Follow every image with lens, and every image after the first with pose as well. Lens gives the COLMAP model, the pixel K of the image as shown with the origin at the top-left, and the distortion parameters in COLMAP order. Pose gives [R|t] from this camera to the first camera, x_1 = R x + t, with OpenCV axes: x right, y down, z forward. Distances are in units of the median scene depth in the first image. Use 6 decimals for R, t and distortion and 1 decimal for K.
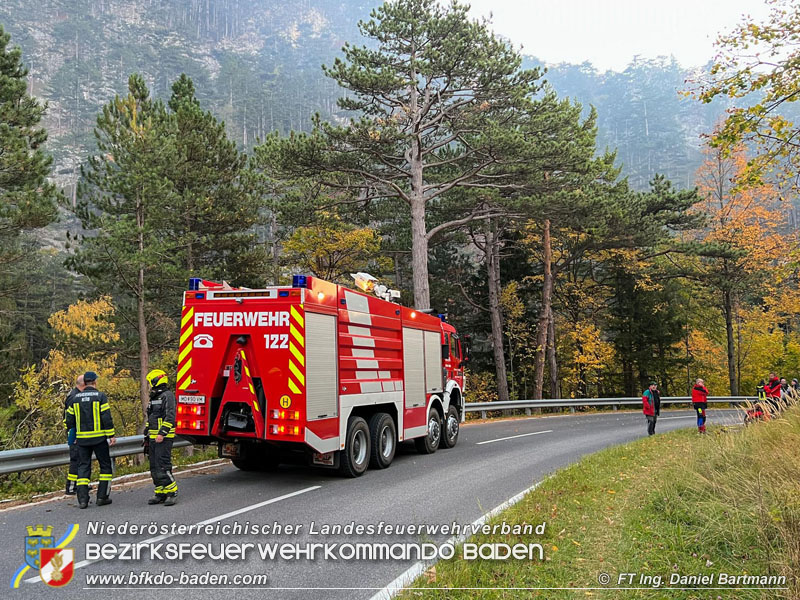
lens RADIAL K [[725.9, 0, 325.5], [0, 725.9, 314.7], [0, 0, 1]] dist [0.090554, -0.139191]
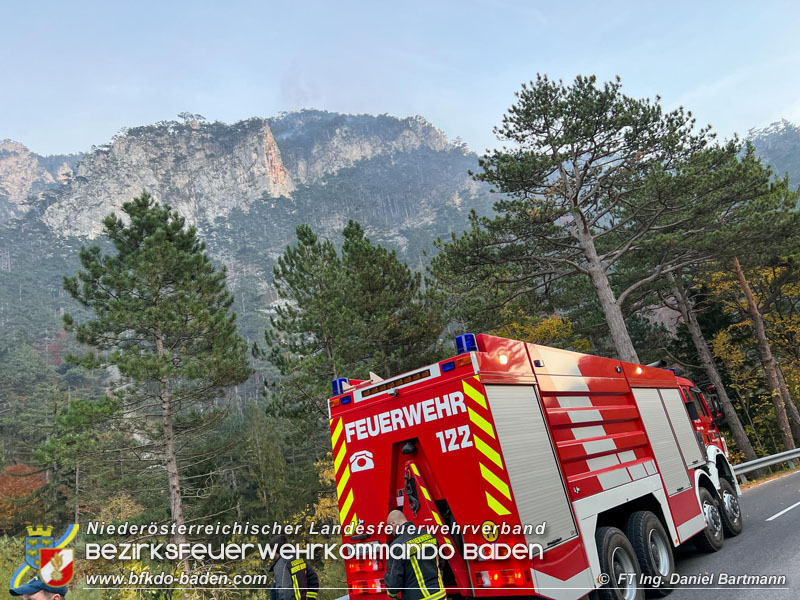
lens RADIAL K [[598.6, 0, 400.0], [0, 598.6, 300.0], [0, 0, 1]] dist [0.104453, -0.199607]
pose [[0.951059, -0.255004, -0.174525, 0.013492], [0.212464, 0.949741, -0.229892, 0.029762], [0.224377, 0.181560, 0.957440, 0.403620]]
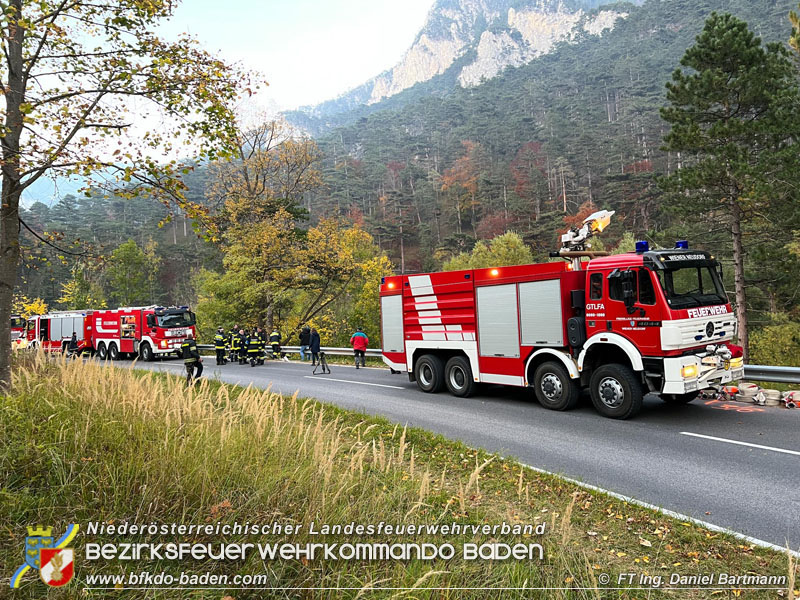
lens RADIAL K [[594.3, 0, 395.1], [0, 594.3, 299.3], [0, 0, 1]] dist [0.055945, -0.062212]
pose [[-0.504164, -0.002231, -0.863605, 1.247208], [0.114509, 0.990994, -0.069410, 0.109631], [0.855983, -0.133884, -0.499368, 1.698336]]
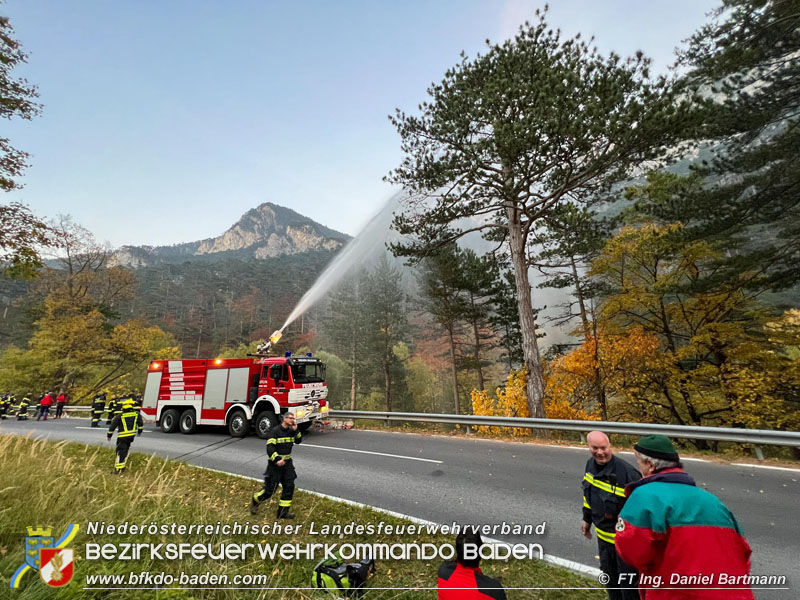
lens RADIAL K [[317.9, 0, 398.2], [0, 317.9, 298.9], [0, 0, 1]] dist [0.000114, -0.000098]
pose [[0.035699, -0.254512, -0.966410, 1.360191], [0.102517, 0.962858, -0.249790, 0.136333], [0.994090, -0.090156, 0.060465, 1.898544]]
